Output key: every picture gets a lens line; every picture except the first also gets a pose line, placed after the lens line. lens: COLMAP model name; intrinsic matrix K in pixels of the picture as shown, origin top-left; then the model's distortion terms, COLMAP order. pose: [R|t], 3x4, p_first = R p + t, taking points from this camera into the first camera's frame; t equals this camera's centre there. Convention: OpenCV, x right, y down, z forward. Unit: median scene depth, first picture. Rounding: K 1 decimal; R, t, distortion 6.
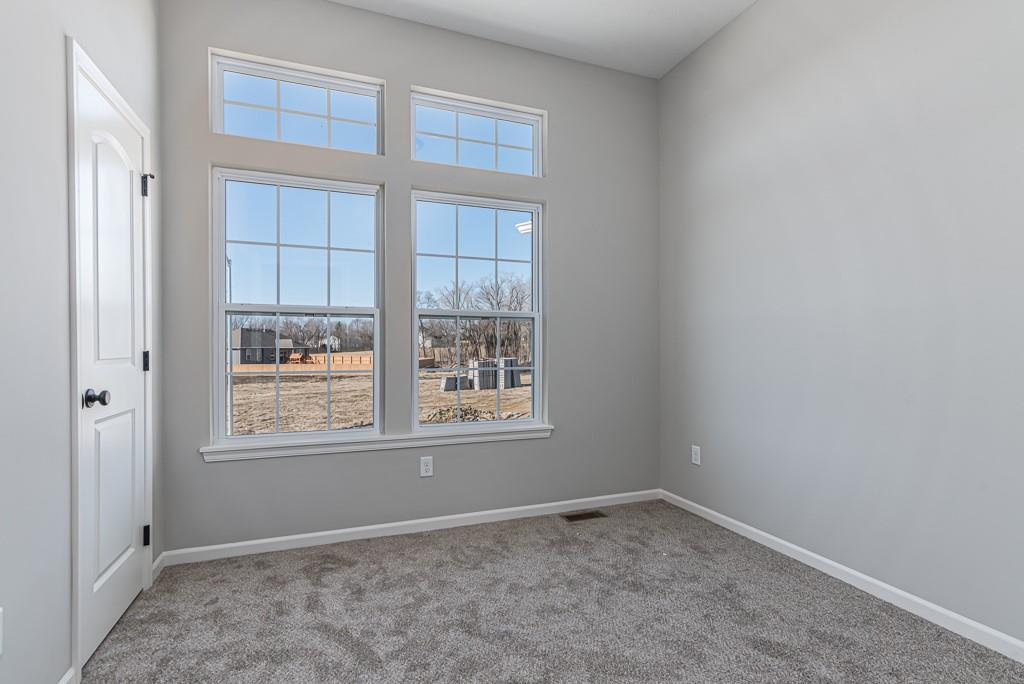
lens RADIAL K [[510.4, 0, 516.5], [0, 510.4, 344.1], [0, 0, 1]] dist [0.012168, 0.000237]
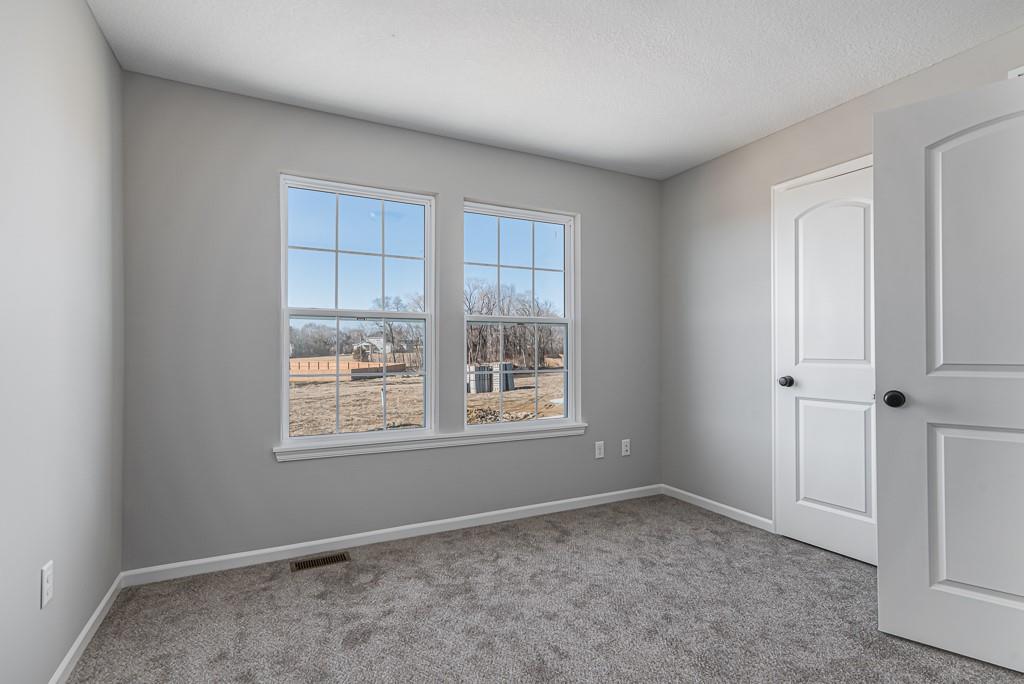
lens RADIAL K [[510.4, 0, 509.1], [0, 510.4, 344.3], [0, 0, 1]] dist [0.012168, 0.000237]
pose [[0.995401, 0.002821, 0.095749, -0.144286], [-0.001757, 0.999936, -0.011195, 0.003638], [-0.095775, 0.010975, 0.995343, -0.041096]]
